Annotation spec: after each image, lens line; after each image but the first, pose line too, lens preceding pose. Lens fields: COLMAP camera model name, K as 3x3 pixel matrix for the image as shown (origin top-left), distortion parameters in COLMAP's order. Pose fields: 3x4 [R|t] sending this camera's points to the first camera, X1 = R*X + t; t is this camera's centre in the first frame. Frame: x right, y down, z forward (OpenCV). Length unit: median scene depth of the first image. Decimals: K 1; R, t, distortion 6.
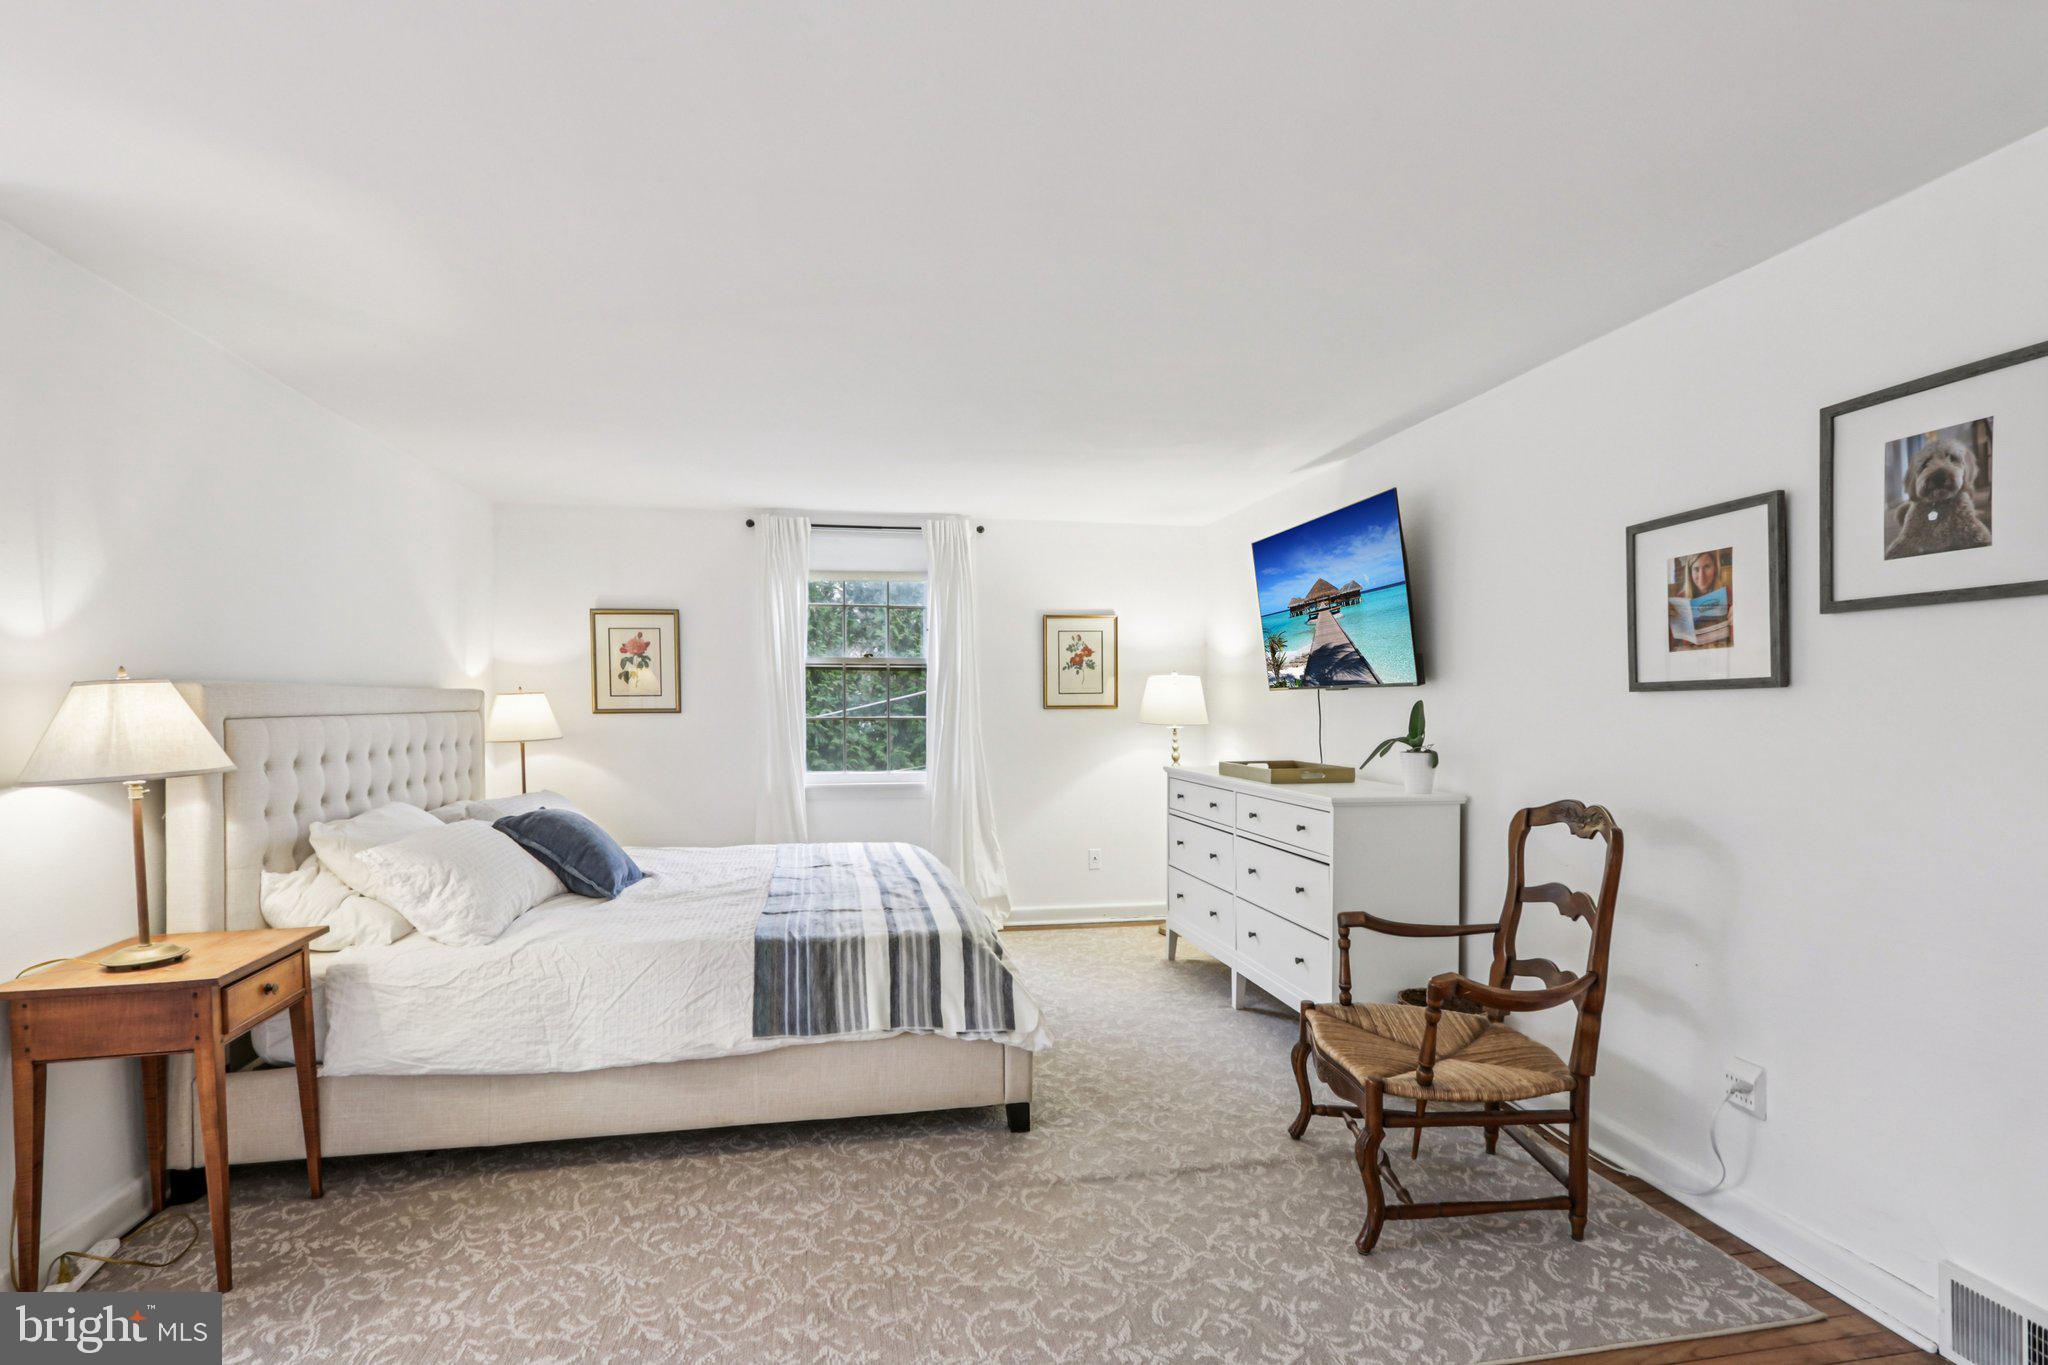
lens RADIAL K [[985.2, 0, 1024.6], [0, 985.2, 700.0], [0, 0, 1]] dist [-0.007839, 0.000390]
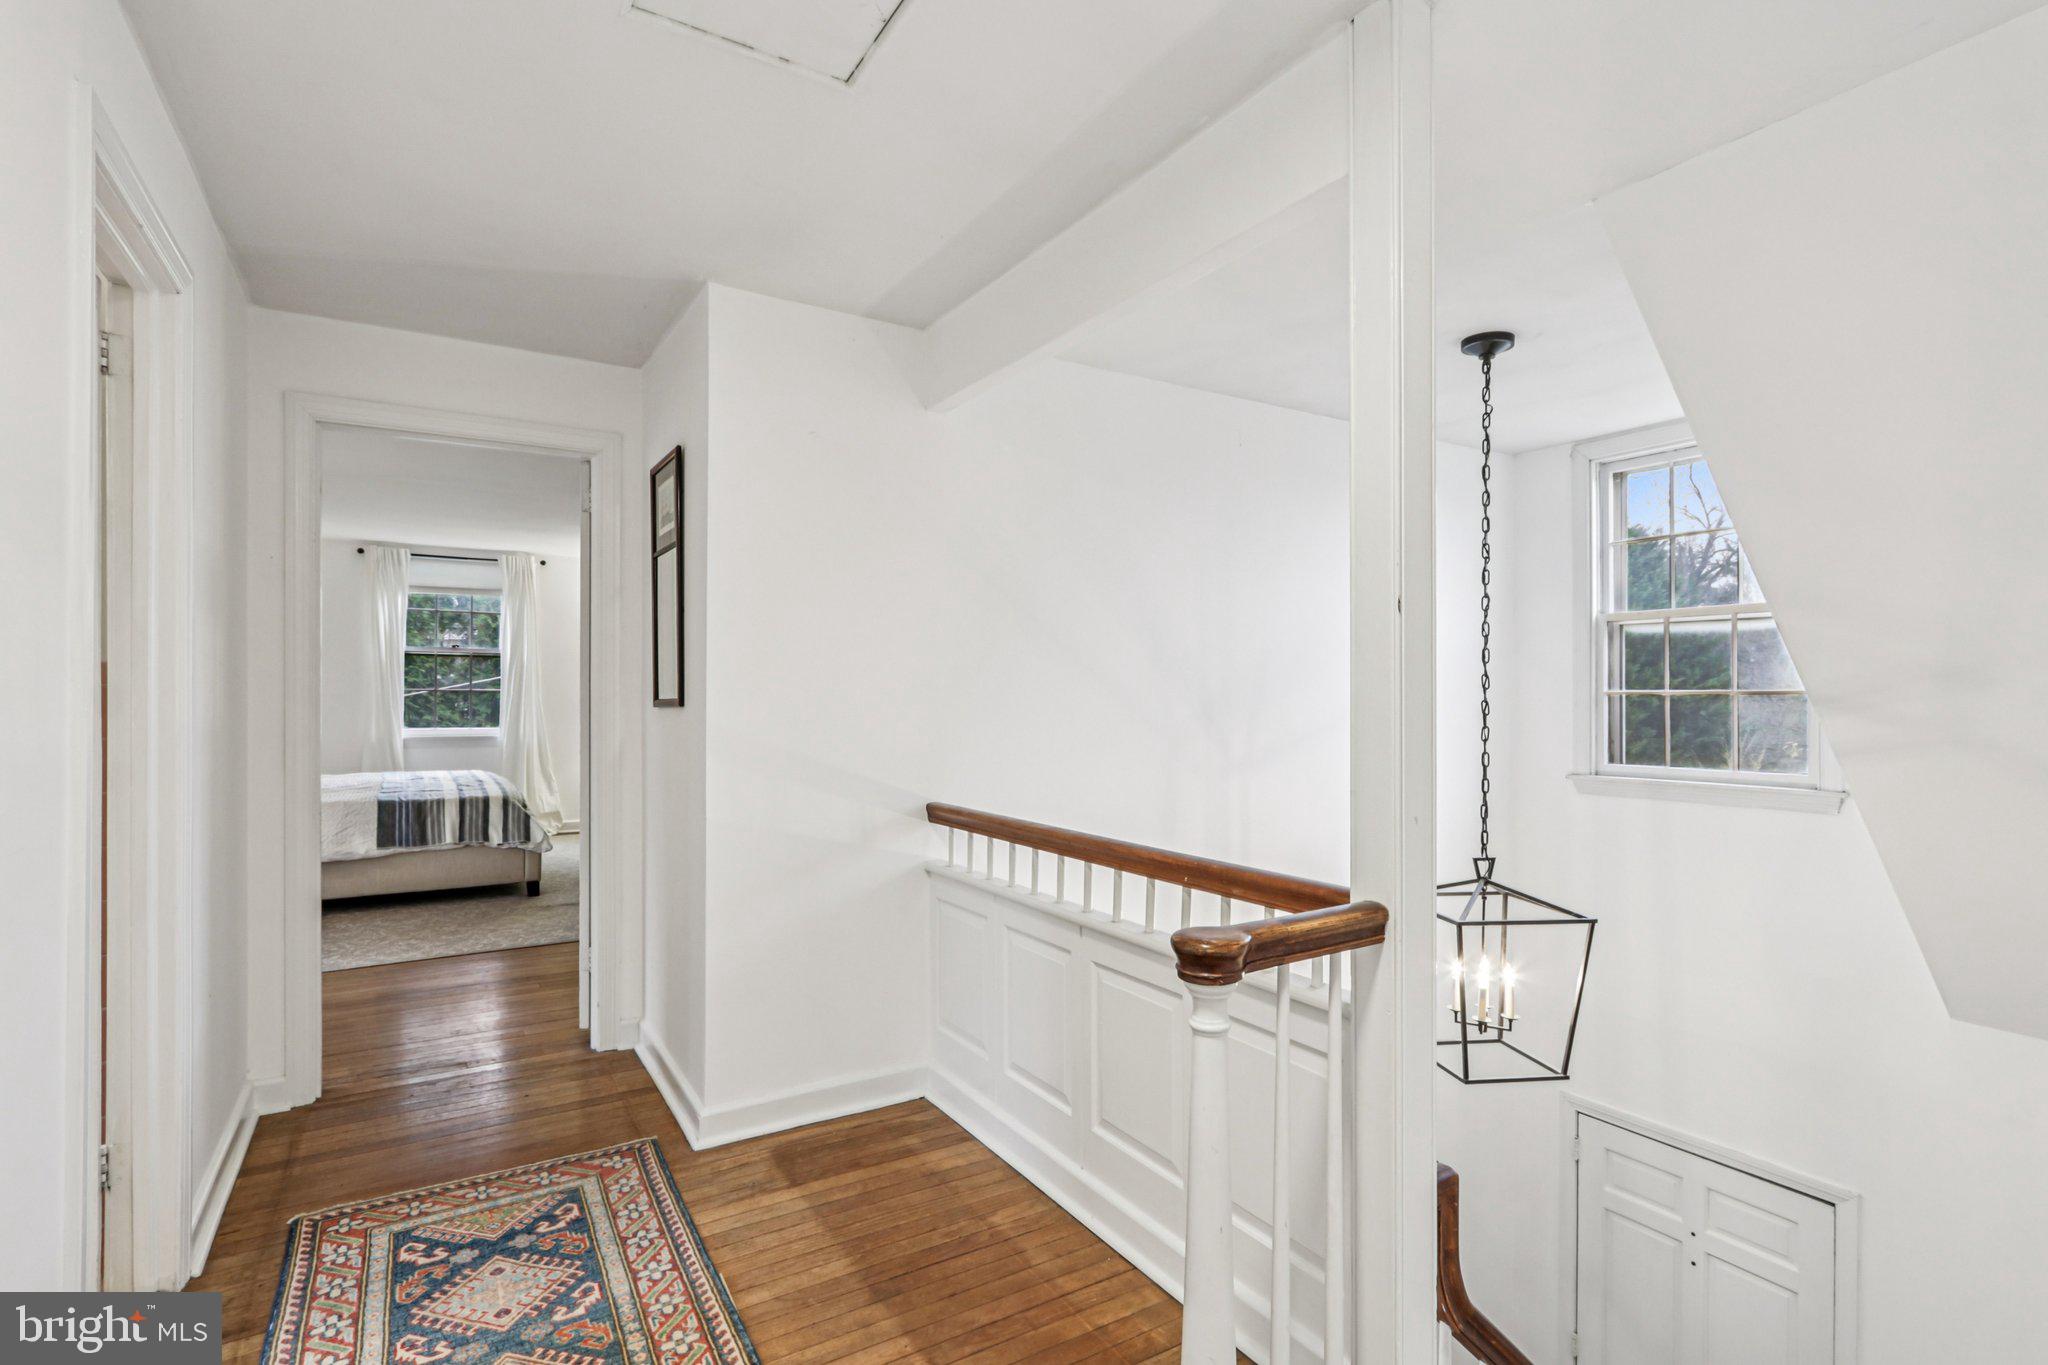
lens RADIAL K [[985.2, 0, 1035.7], [0, 985.2, 691.0], [0, 0, 1]] dist [-0.007839, 0.000390]
pose [[0.933712, 0.014031, 0.357749, 0.216371], [-0.013776, 0.999900, -0.003263, 0.022503], [-0.357759, -0.001882, 0.933812, -1.150993]]
